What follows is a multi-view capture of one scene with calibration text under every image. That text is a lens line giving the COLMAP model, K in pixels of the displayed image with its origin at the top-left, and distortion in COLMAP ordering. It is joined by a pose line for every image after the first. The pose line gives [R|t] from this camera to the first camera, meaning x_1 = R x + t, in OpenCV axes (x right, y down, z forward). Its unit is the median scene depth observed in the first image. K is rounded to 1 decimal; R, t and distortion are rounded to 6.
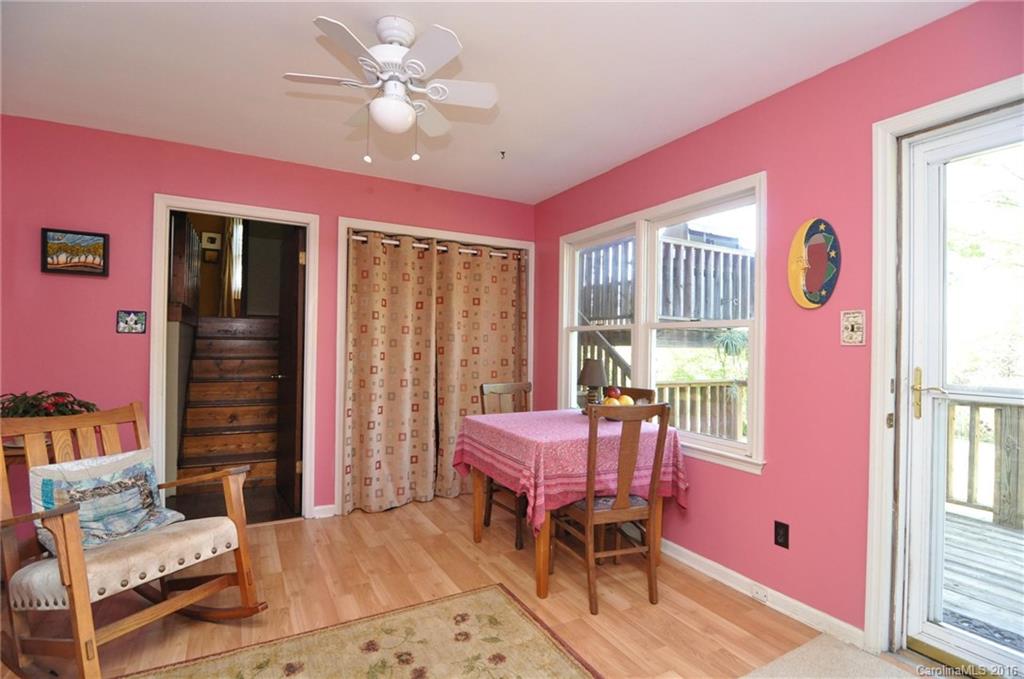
lens RADIAL K [[497.5, 0, 511.1], [0, 497.5, 343.1], [0, 0, 1]] dist [-0.004400, -0.001184]
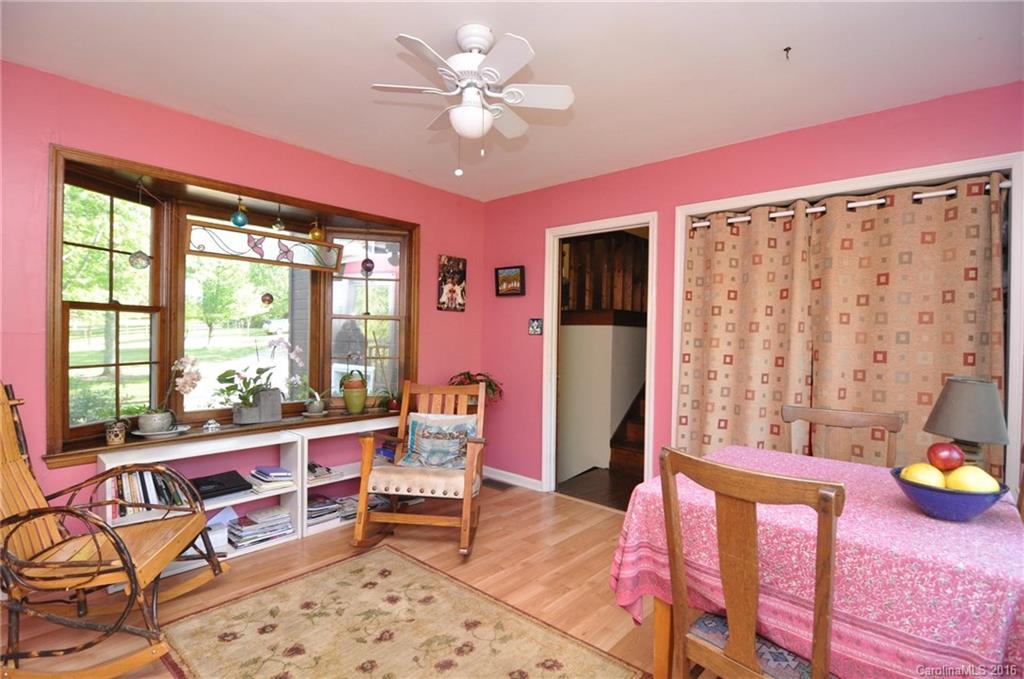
lens RADIAL K [[497.5, 0, 512.8], [0, 497.5, 341.1], [0, 0, 1]] dist [-0.004400, -0.001184]
pose [[0.330838, 0.000416, -0.943687, 0.412728], [-0.010664, 0.999938, -0.003297, 0.002029], [0.943627, 0.011154, 0.330822, 0.395635]]
